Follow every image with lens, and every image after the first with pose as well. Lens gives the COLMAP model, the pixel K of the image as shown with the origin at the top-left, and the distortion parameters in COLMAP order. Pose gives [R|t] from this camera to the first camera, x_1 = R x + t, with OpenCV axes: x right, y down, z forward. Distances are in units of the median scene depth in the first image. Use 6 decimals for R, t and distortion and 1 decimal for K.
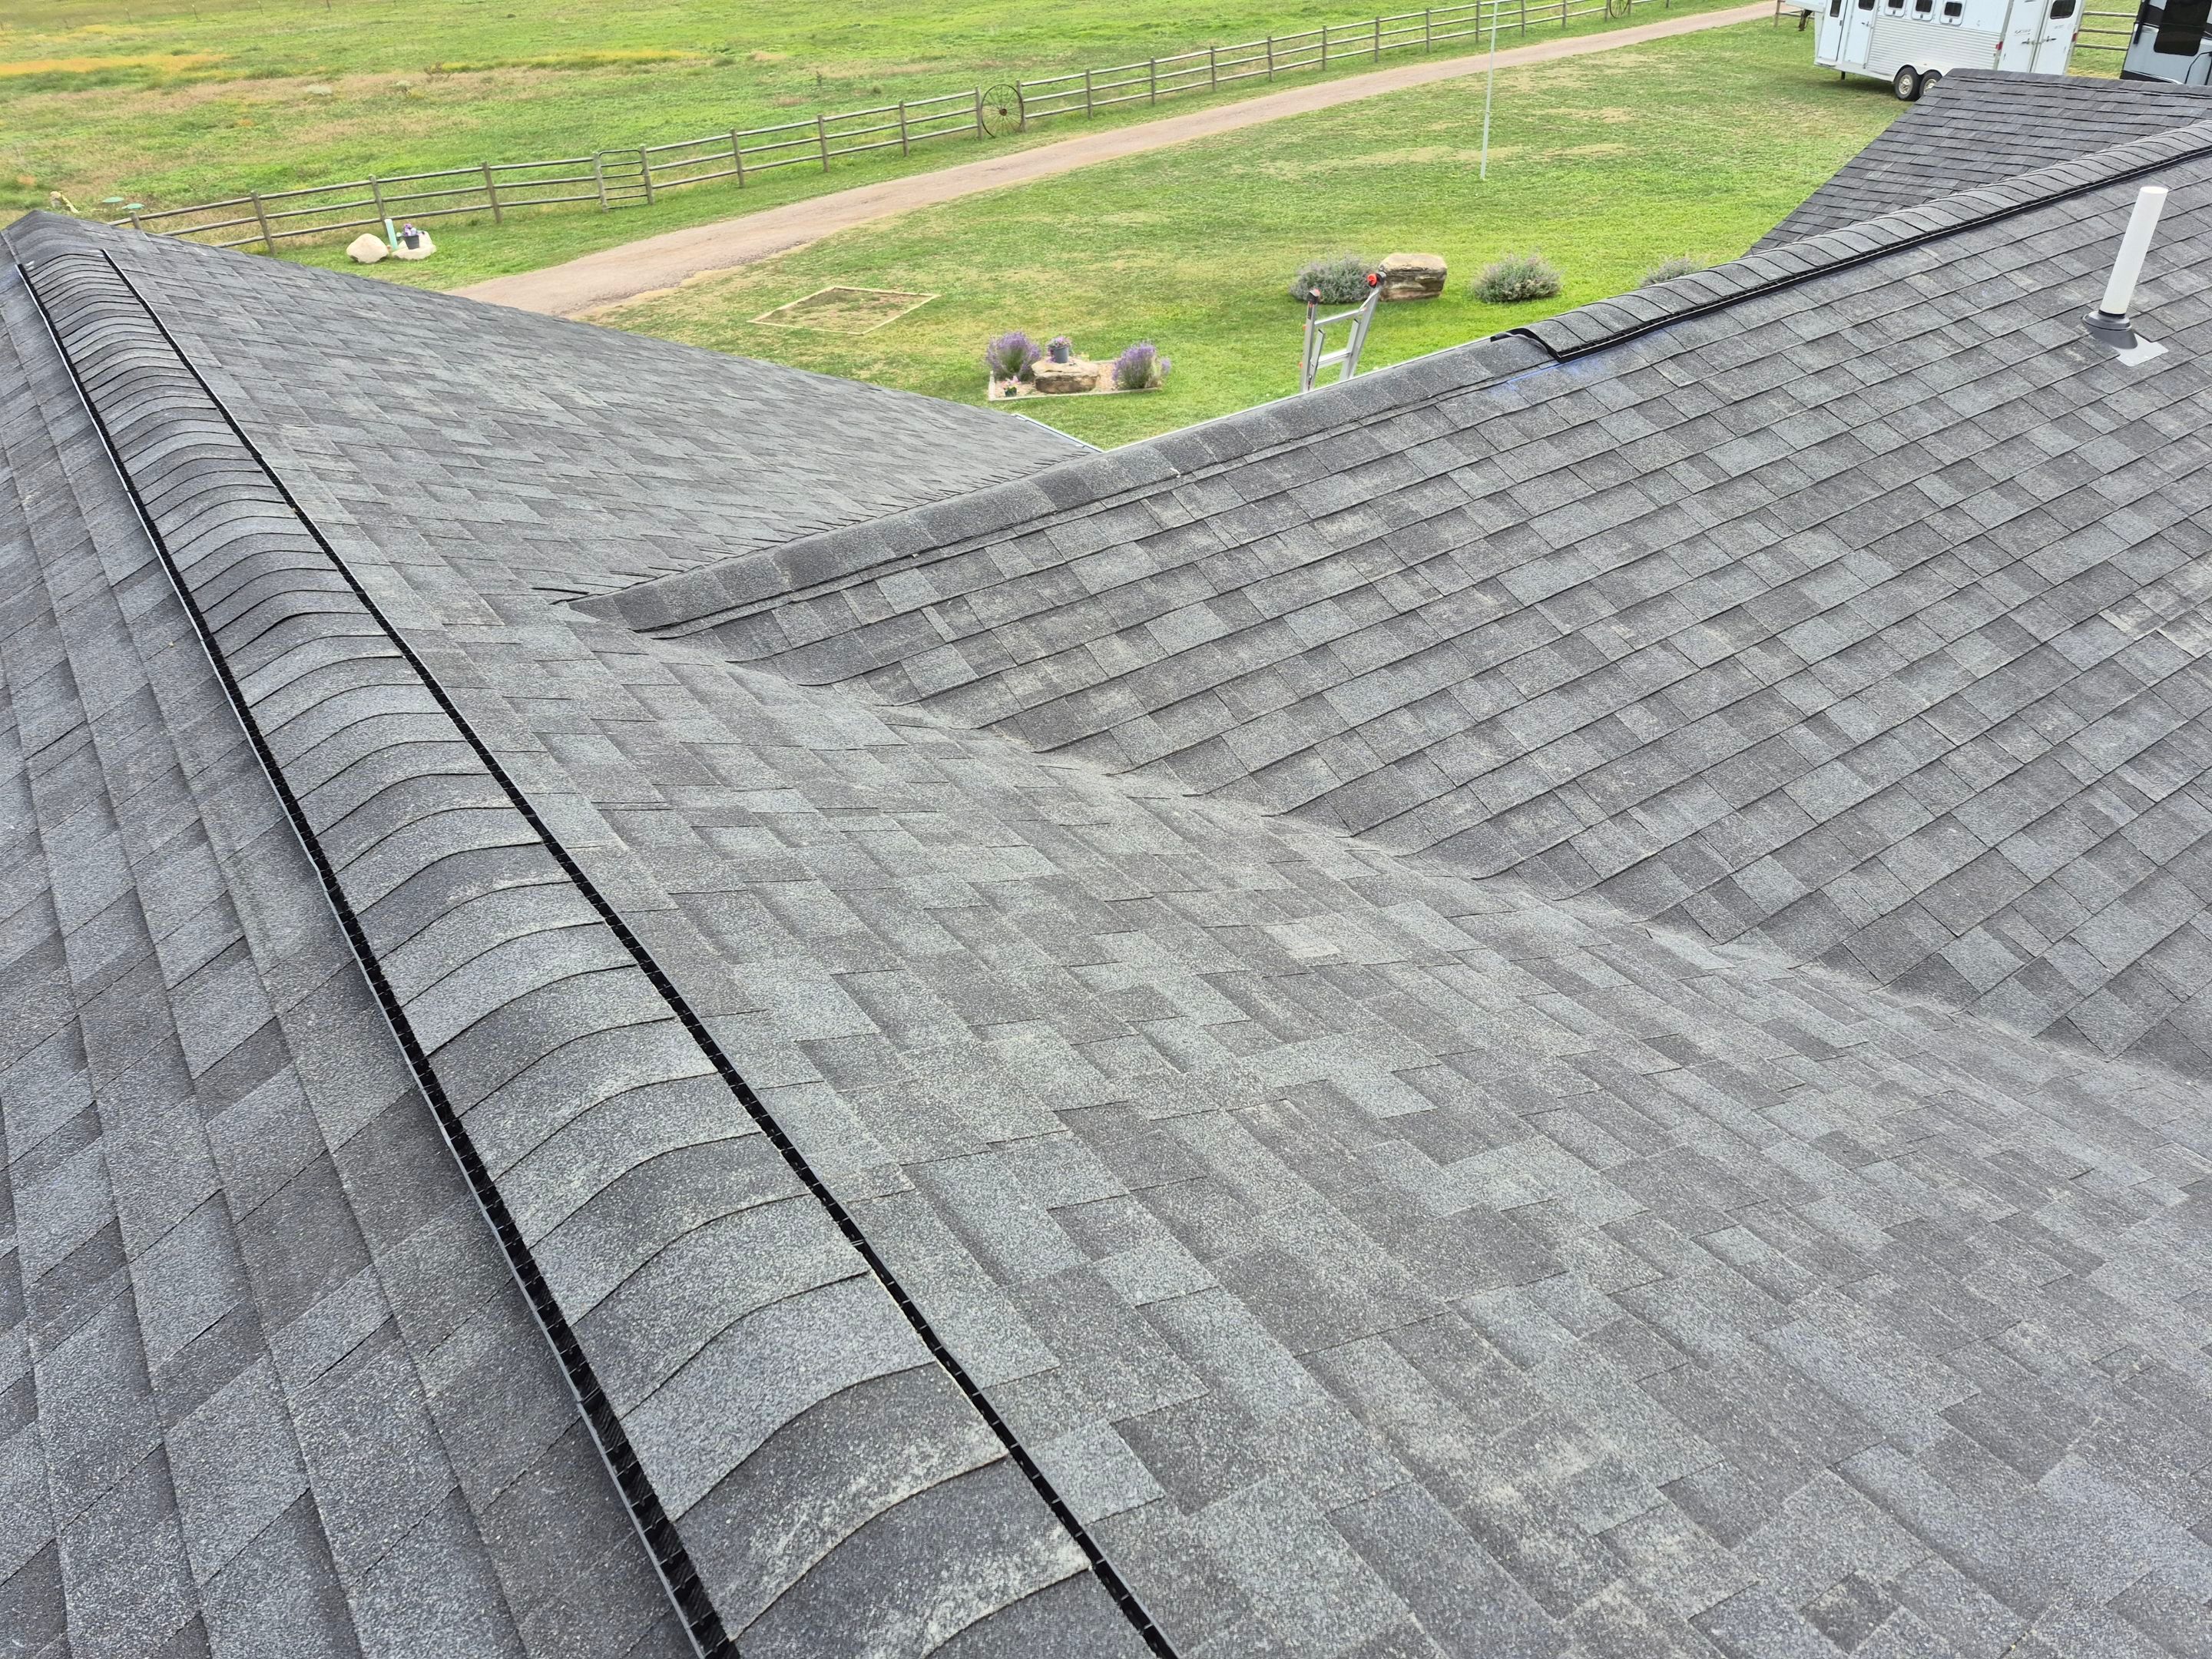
lens RADIAL K [[1535.3, 0, 1111.0], [0, 1535.3, 815.7], [0, 0, 1]] dist [0.086694, -0.062103]
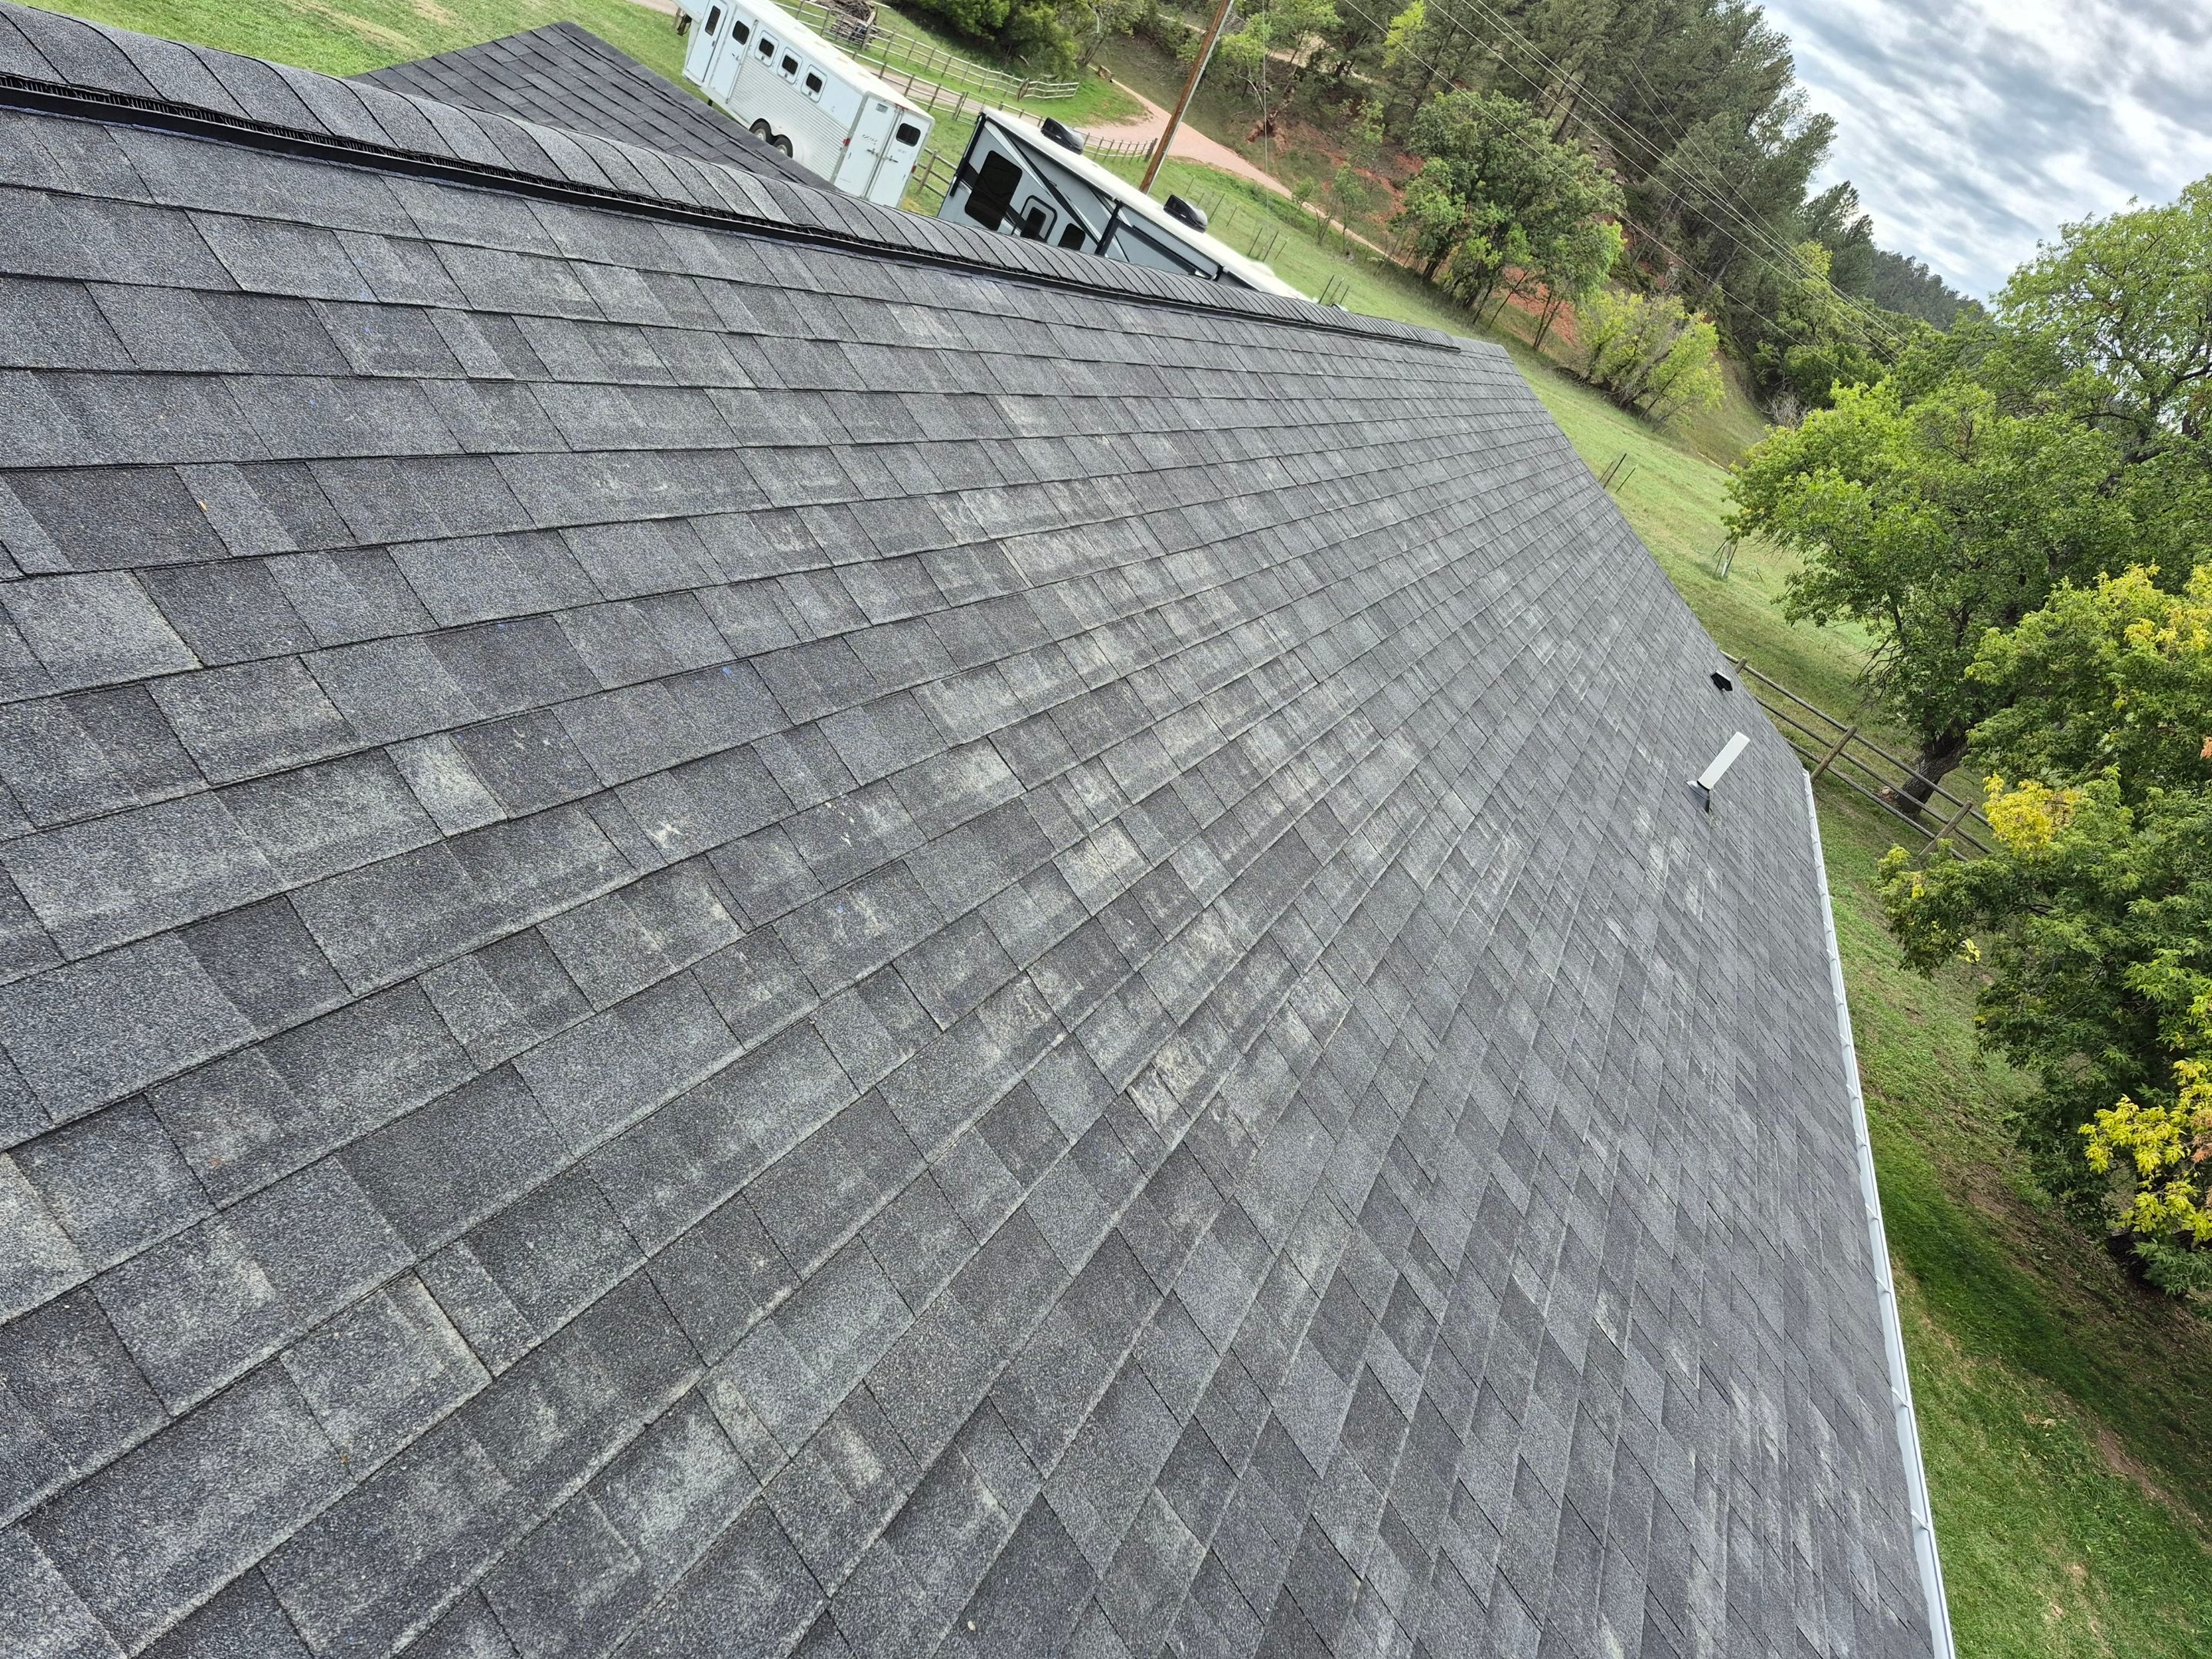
lens RADIAL K [[1545.0, 0, 1130.2], [0, 1545.0, 831.0], [0, 0, 1]] dist [0.145289, -0.237785]
pose [[0.743870, 0.162677, 0.648224, 0.972438], [-0.172947, 0.983741, -0.048412, -0.451295], [-0.645560, -0.076096, 0.759909, 0.969211]]
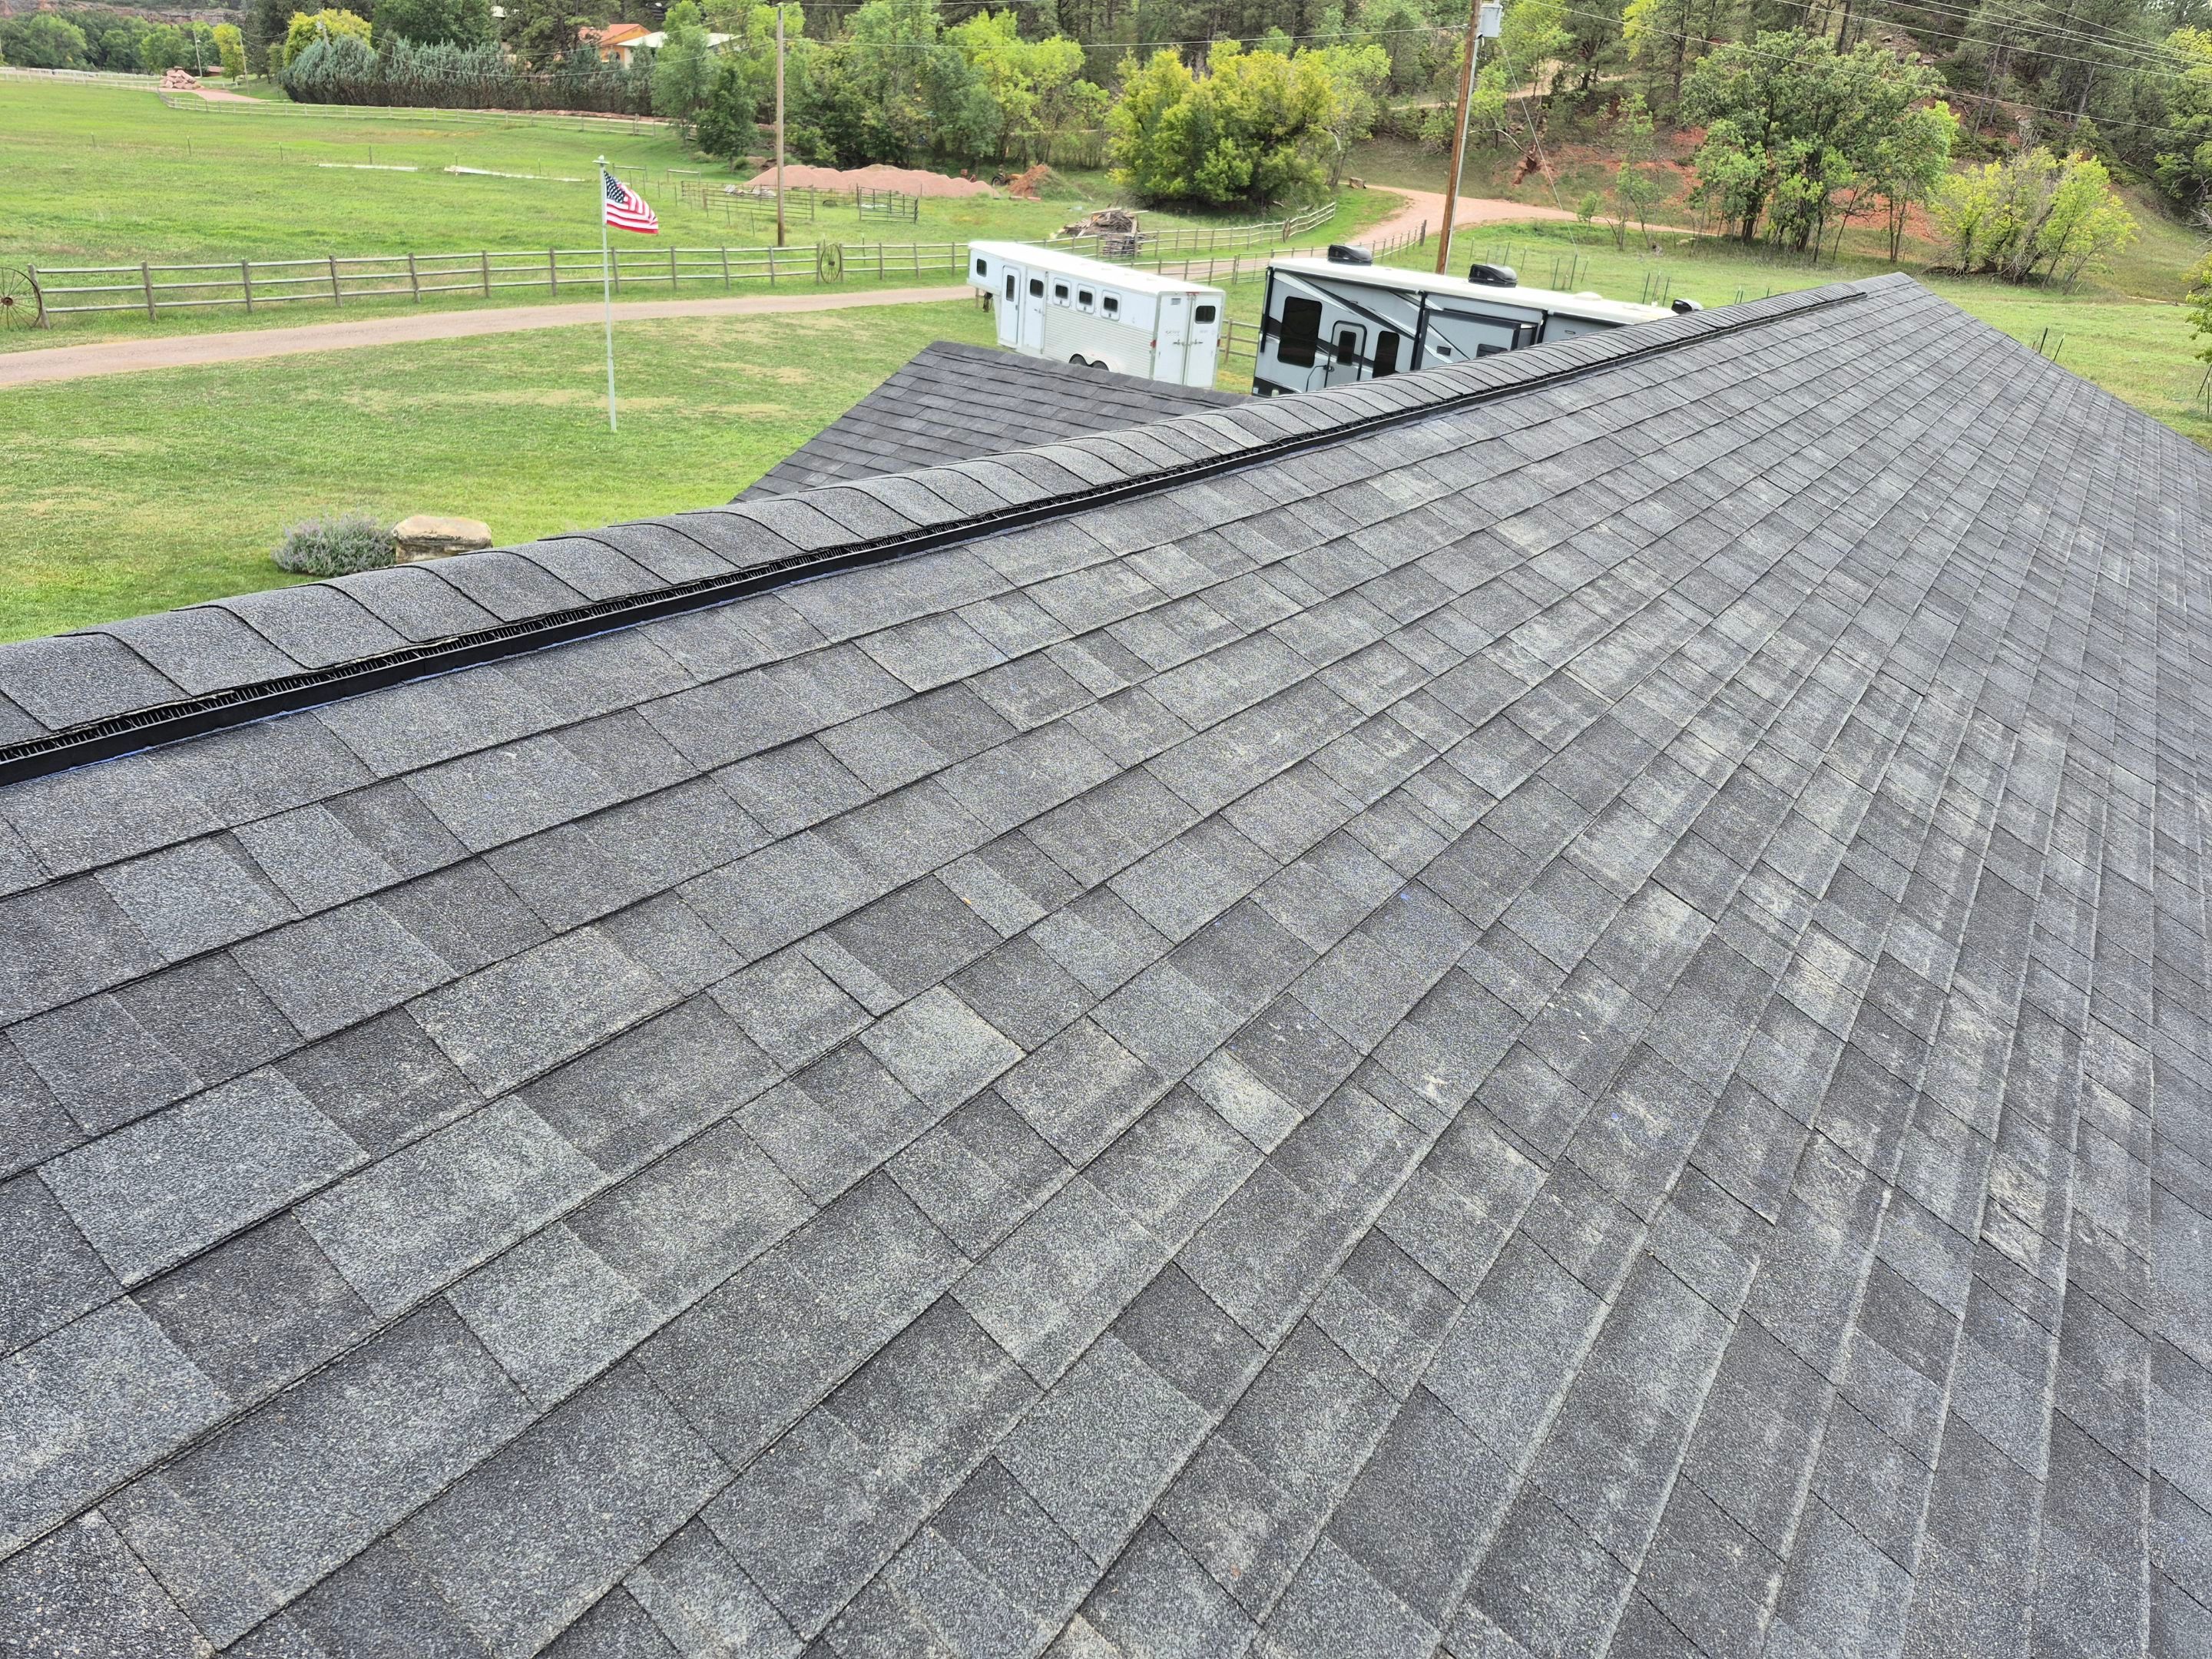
lens RADIAL K [[1548.8, 0, 1109.9], [0, 1548.8, 816.6], [0, 0, 1]] dist [0.093980, -0.119603]
pose [[0.918482, -0.034426, 0.393962, 0.915962], [0.090123, 0.988211, -0.123759, -0.478167], [-0.385057, 0.149175, 0.910757, 1.031699]]
